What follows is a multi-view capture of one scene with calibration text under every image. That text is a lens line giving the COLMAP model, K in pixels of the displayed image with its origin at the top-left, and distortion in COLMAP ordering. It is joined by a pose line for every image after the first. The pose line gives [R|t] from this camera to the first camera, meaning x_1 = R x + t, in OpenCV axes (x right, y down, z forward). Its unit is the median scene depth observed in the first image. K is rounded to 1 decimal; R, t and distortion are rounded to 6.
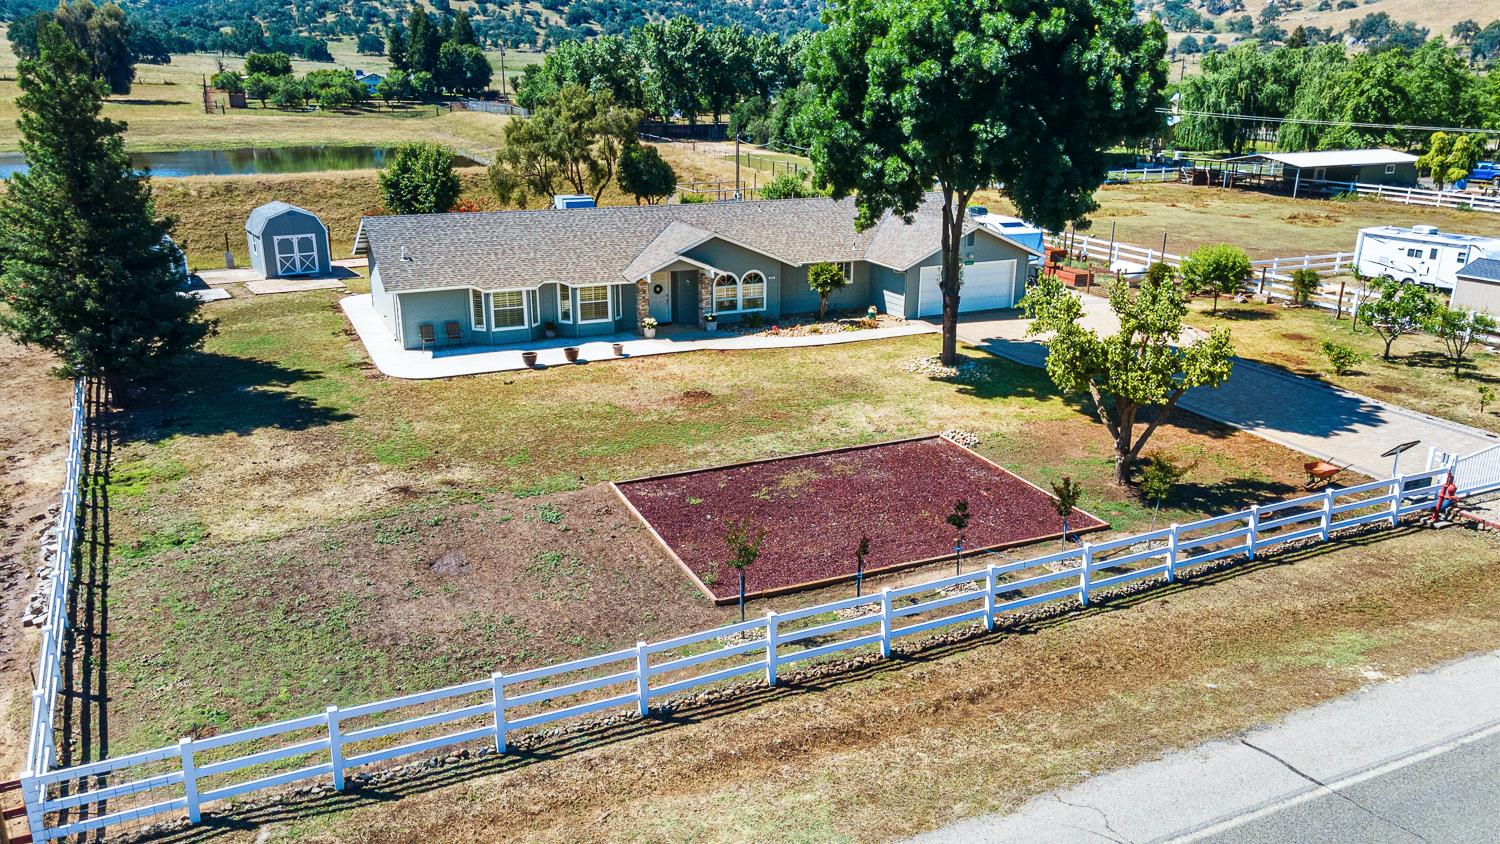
lens RADIAL K [[1093.5, 0, 750.0], [0, 1093.5, 422.0], [0, 0, 1]] dist [0.030045, 0.022897]
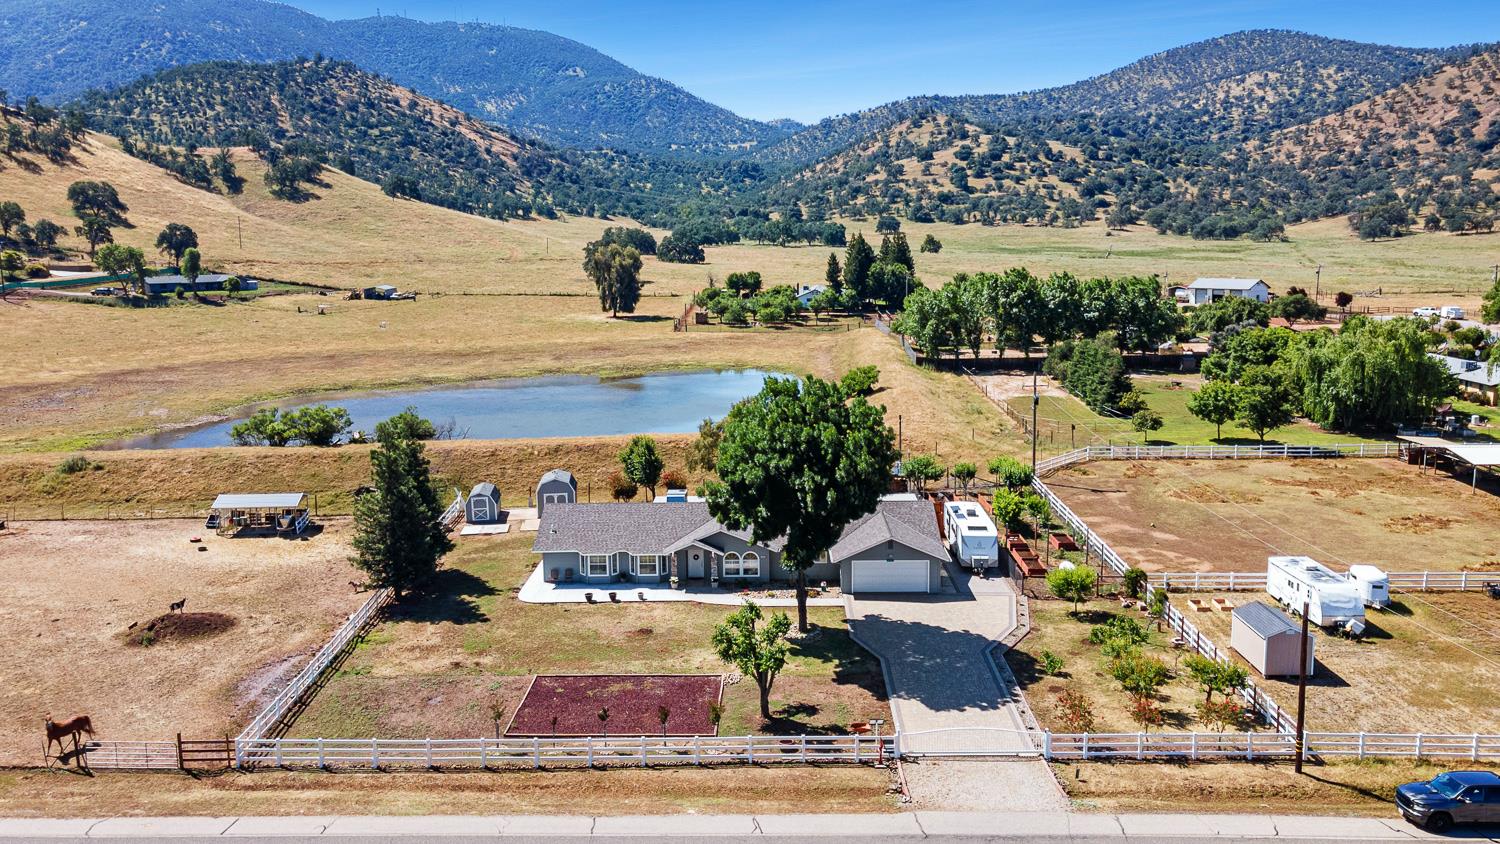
lens RADIAL K [[1139.9, 0, 750.0], [0, 1139.9, 422.0], [0, 0, 1]] dist [0.012182, 0.057235]
pose [[0.894661, 0.055270, -0.443313, 0.992873], [-0.116241, 0.986938, -0.111544, -0.189679], [0.431357, 0.151325, 0.889400, -0.702283]]
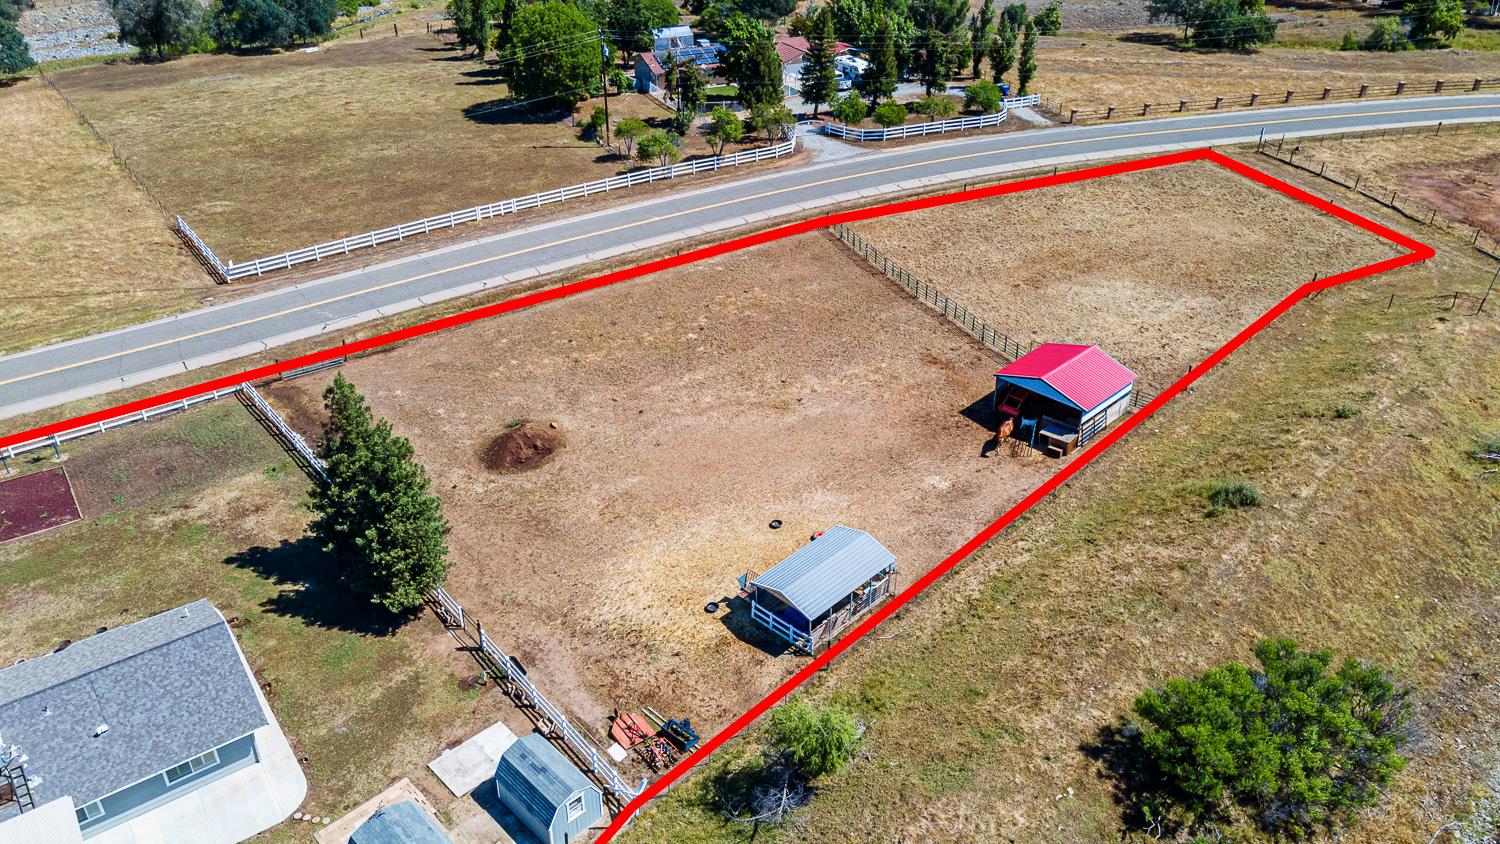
lens RADIAL K [[1100.6, 0, 746.7], [0, 1100.6, 419.8], [0, 0, 1]] dist [0.010489, 0.053841]
pose [[-0.980771, 0.090593, -0.172863, -0.892418], [-0.067846, 0.672225, 0.737231, -1.516351], [0.182991, 0.734783, -0.653152, 2.147562]]
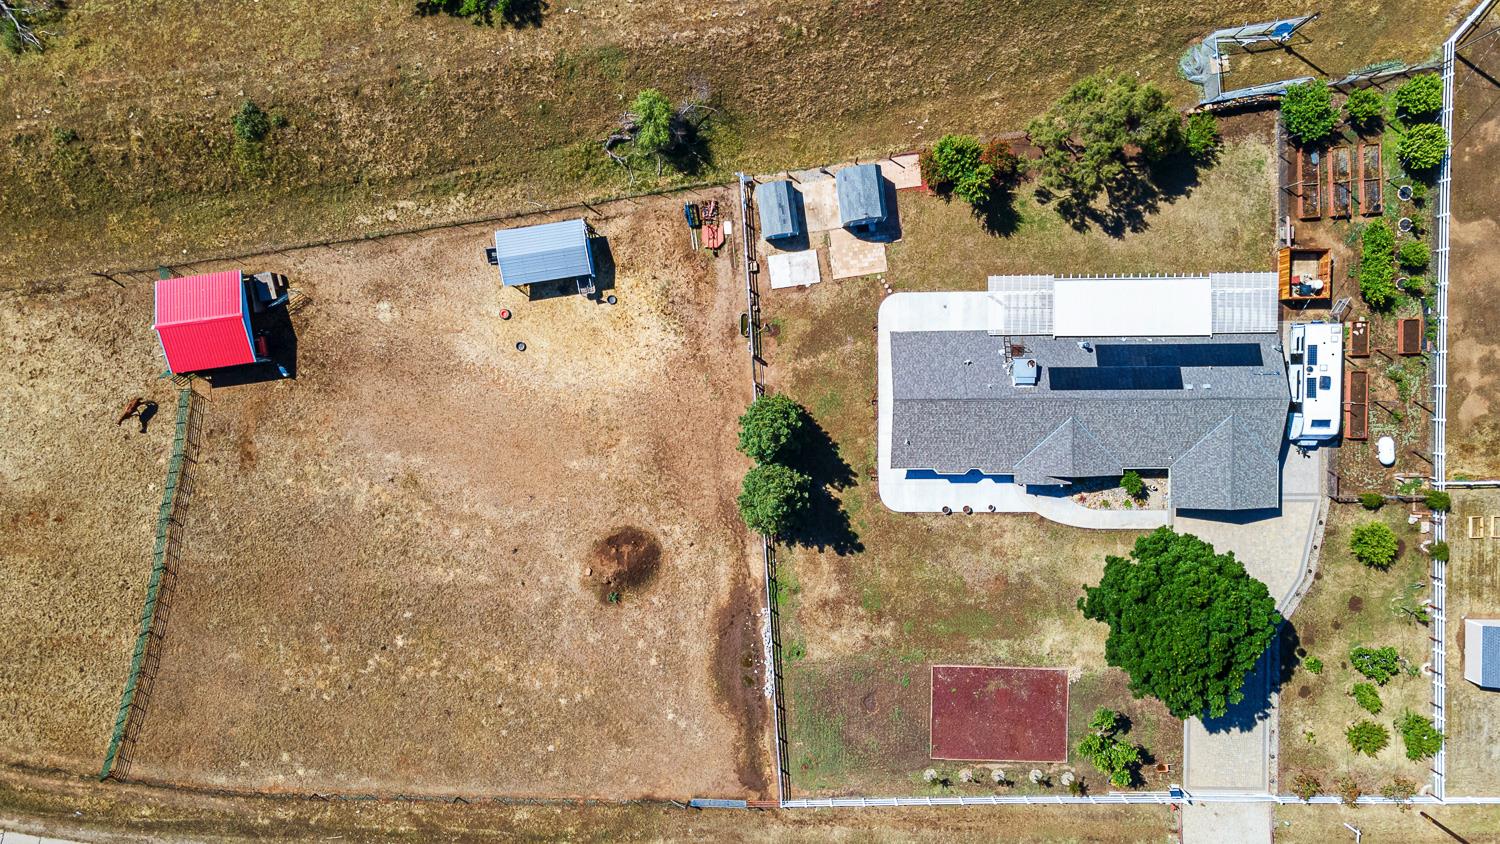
lens RADIAL K [[1093.5, 0, 750.0], [0, 1093.5, 422.0], [0, 0, 1]] dist [0.030045, 0.022897]
pose [[0.905627, 0.423757, -0.016437, -0.667871], [-0.098078, 0.247000, 0.964039, -2.410946], [0.412579, -0.871447, 0.265251, 0.504373]]
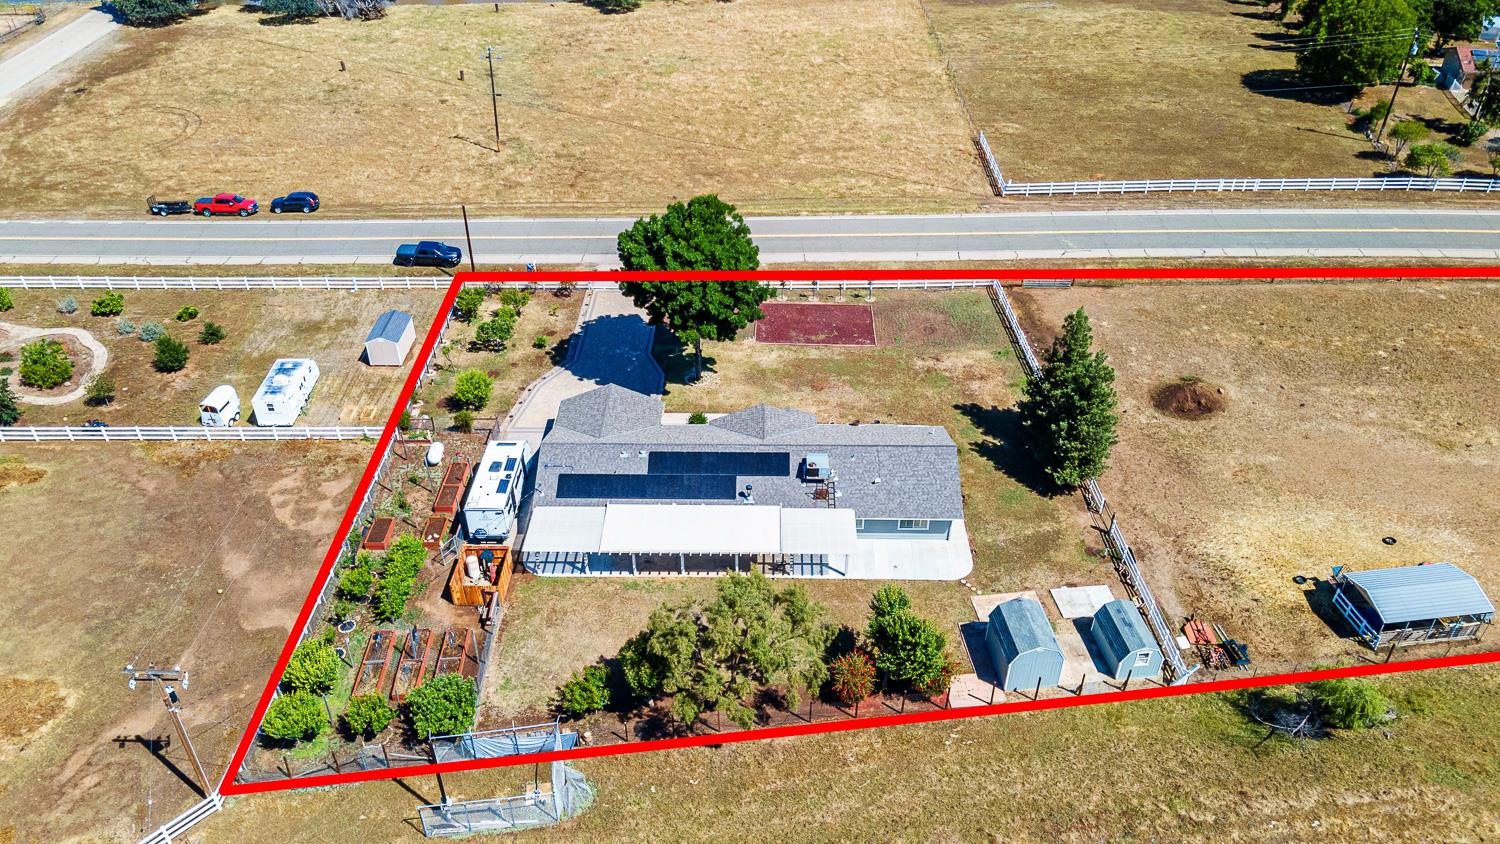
lens RADIAL K [[1096.8, 0, 742.8], [0, 1096.8, 430.0], [0, 0, 1]] dist [-0.000695, 0.067427]
pose [[-0.895851, -0.264784, 0.356847, -0.834247], [0.131136, 0.609762, 0.781661, -1.985151], [-0.424563, 0.747048, -0.511533, 2.528278]]
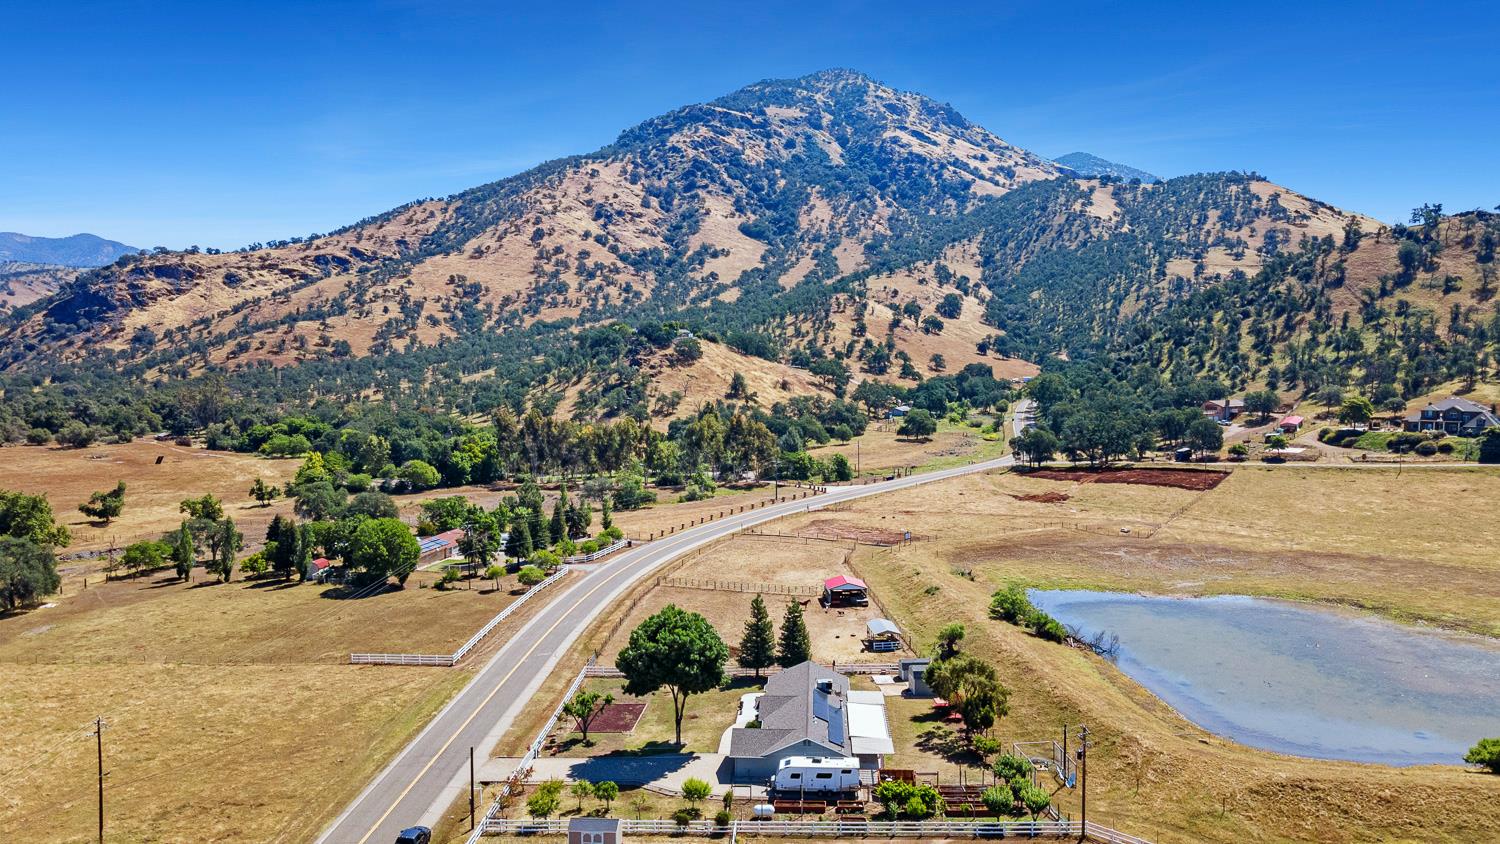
lens RADIAL K [[1100.6, 0, 746.7], [0, 1100.6, 419.8], [0, 0, 1]] dist [0.010489, 0.053841]
pose [[-0.486365, 0.052777, -0.872160, 3.222004], [-0.259084, 0.944572, 0.201639, -1.864696], [0.834461, 0.324033, -0.445733, 2.635298]]
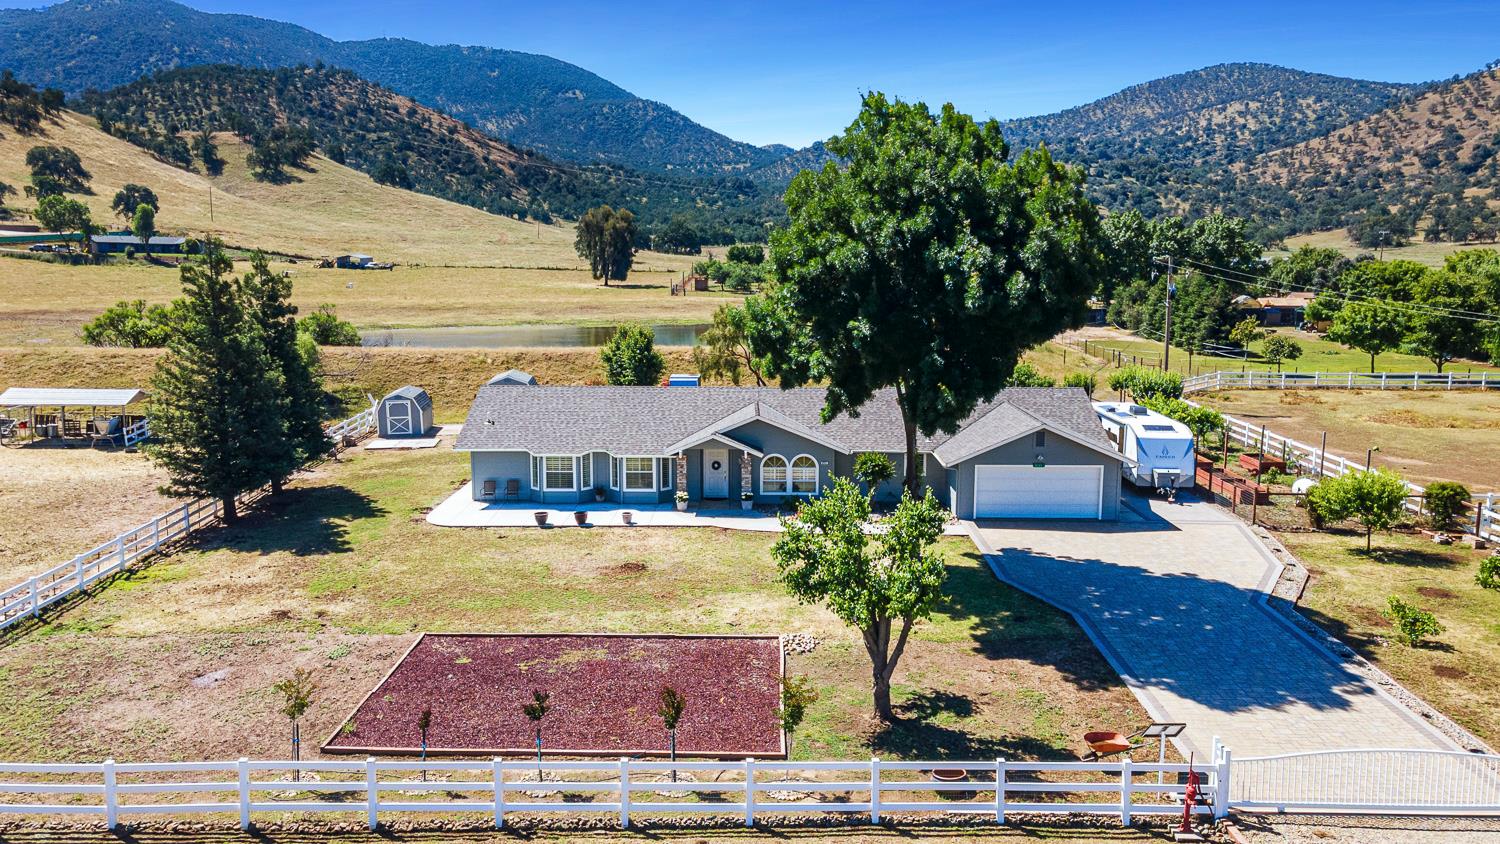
lens RADIAL K [[1101.5, 0, 750.0], [0, 1101.5, 422.0], [0, 0, 1]] dist [0.014514, 0.052908]
pose [[0.898338, 0.061374, -0.434997, 0.534108], [-0.129194, 0.983314, -0.128071, -0.043905], [0.419878, 0.171250, 0.891278, 0.100702]]
